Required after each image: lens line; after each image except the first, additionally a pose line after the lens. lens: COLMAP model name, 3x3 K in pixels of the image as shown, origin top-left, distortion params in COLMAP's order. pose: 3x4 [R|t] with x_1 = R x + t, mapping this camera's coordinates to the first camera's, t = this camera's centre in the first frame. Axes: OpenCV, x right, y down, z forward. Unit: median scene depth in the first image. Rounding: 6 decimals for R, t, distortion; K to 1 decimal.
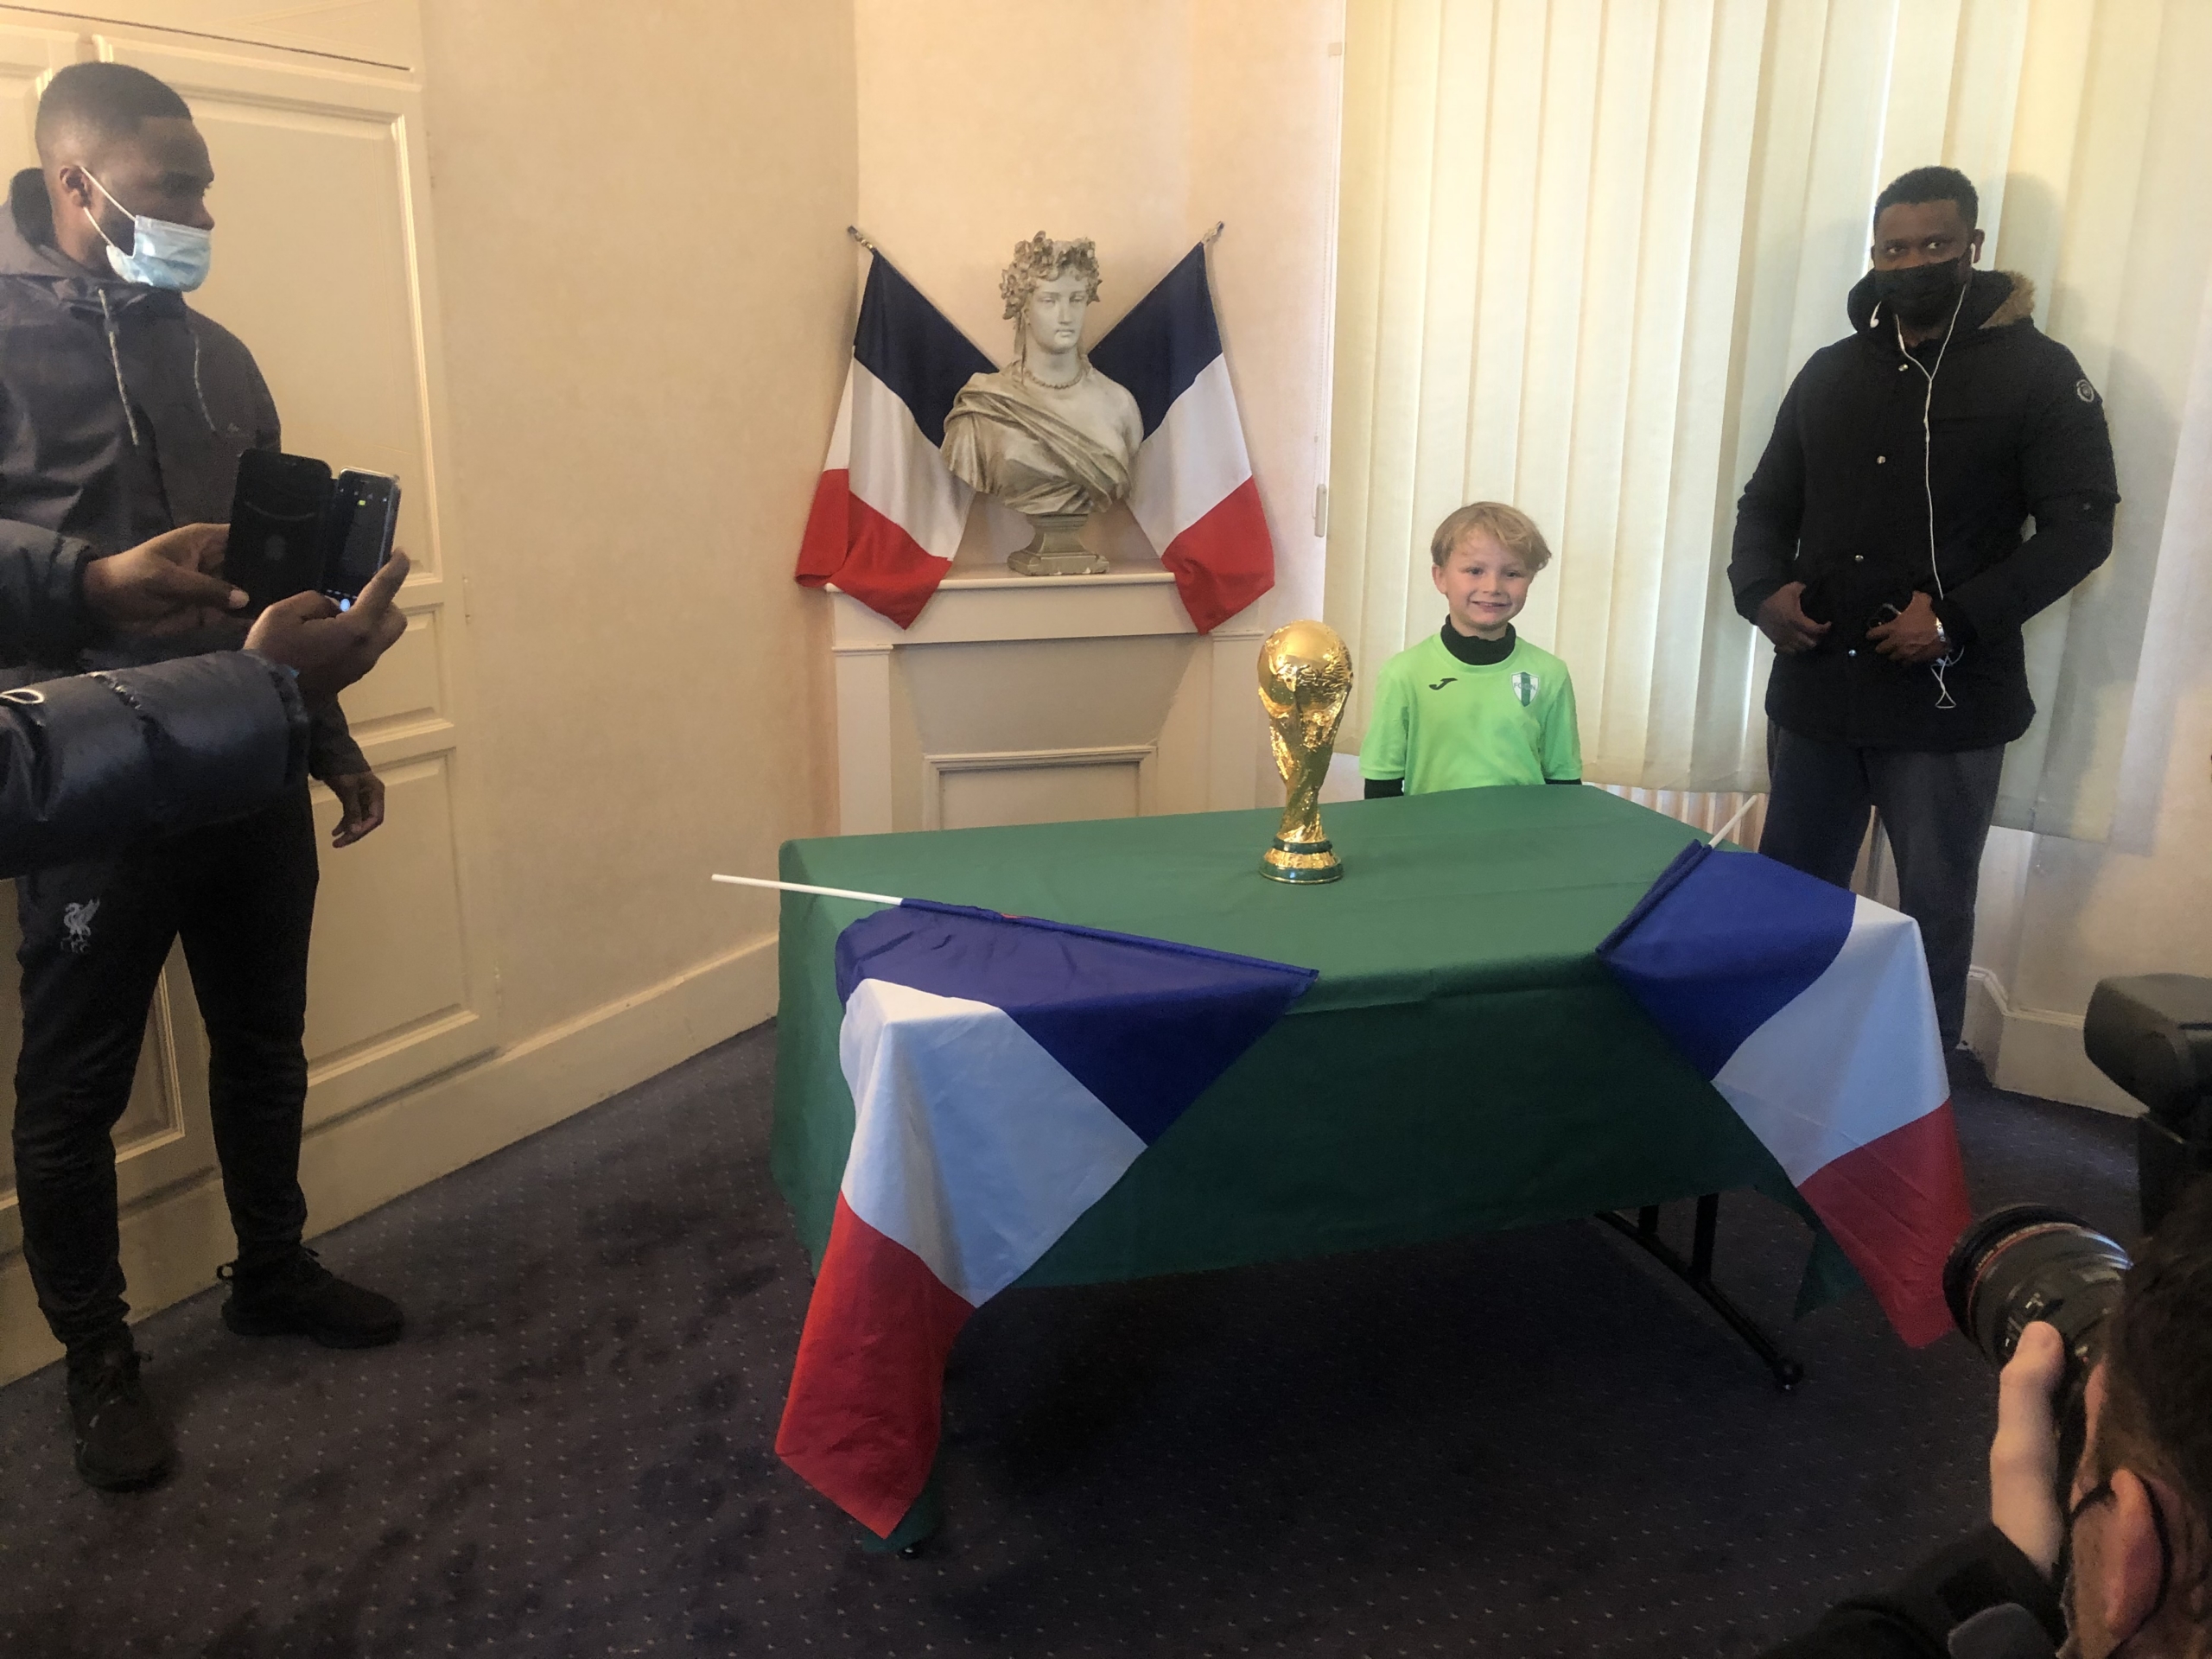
lens RADIAL K [[1822.6, 0, 1104.4], [0, 1822.6, 802.6], [0, 0, 1]] dist [0.036797, -0.009113]
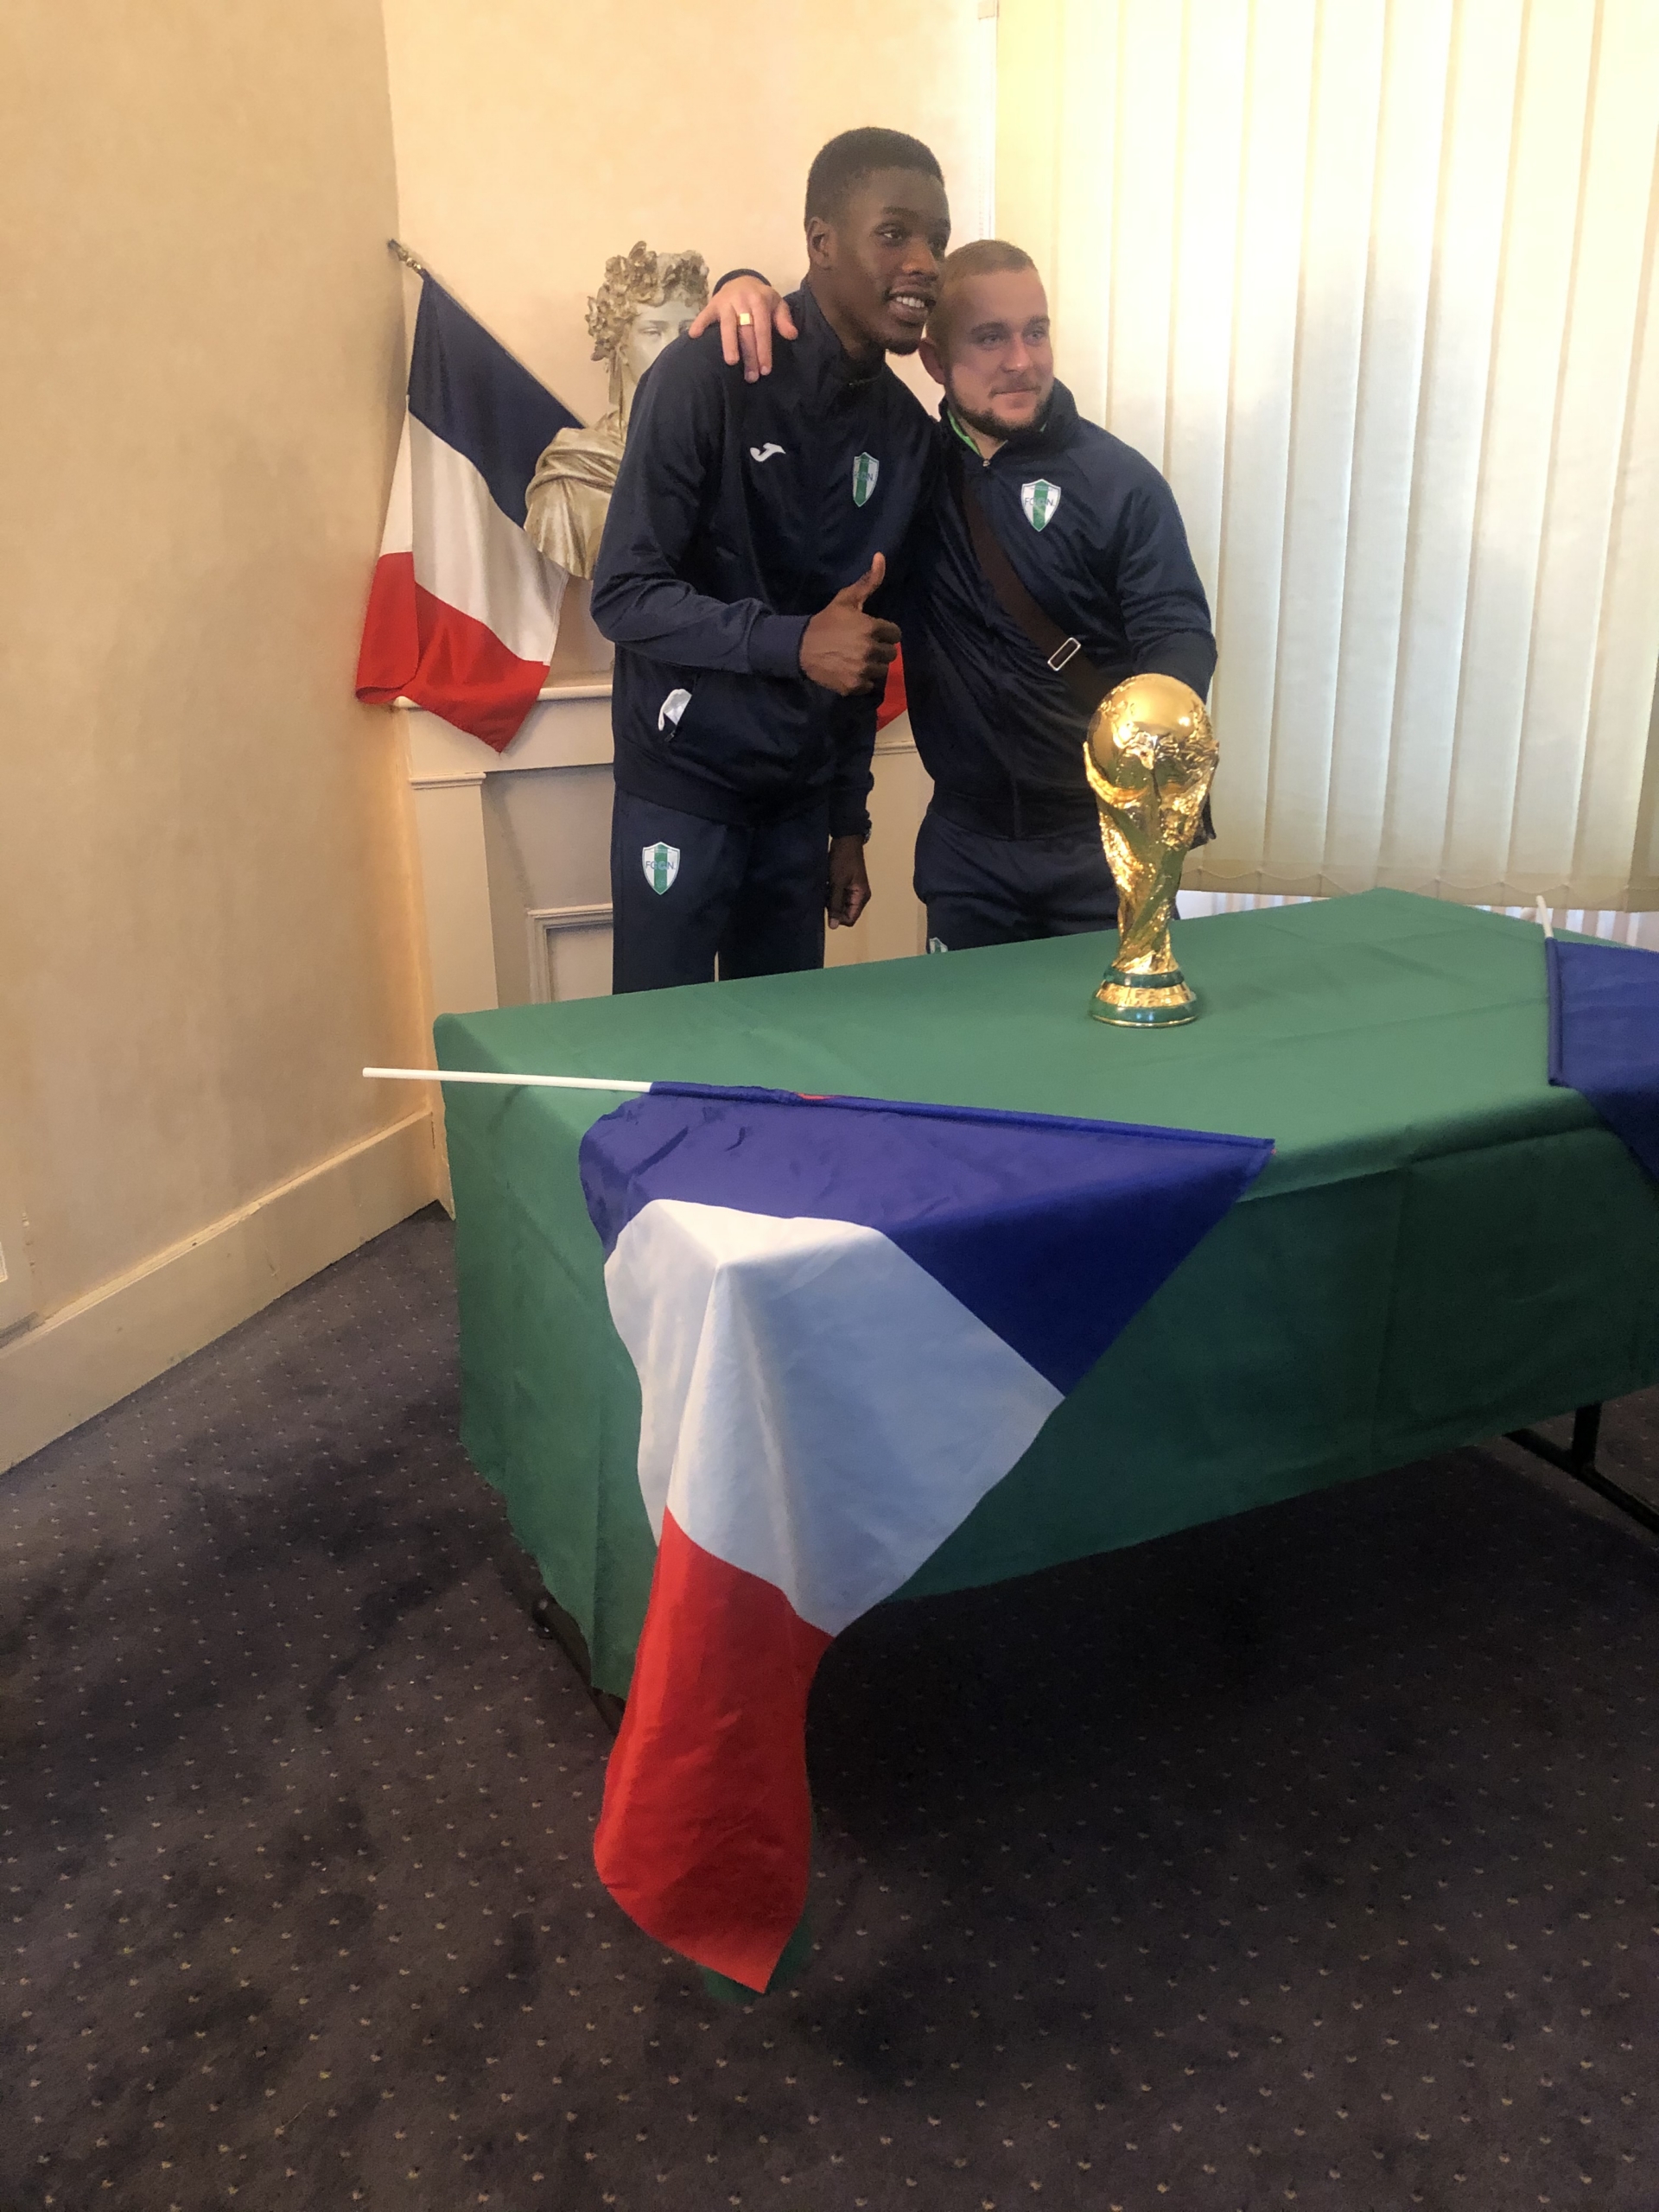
lens RADIAL K [[1795.1, 0, 829.5], [0, 1795.1, 1106.0], [0, 0, 1]] dist [-0.009934, -0.004034]
pose [[0.986584, -0.069843, 0.147559, -0.094746], [0.058836, 0.995240, 0.077694, 0.007444], [-0.152283, -0.067970, 0.985997, 0.190322]]
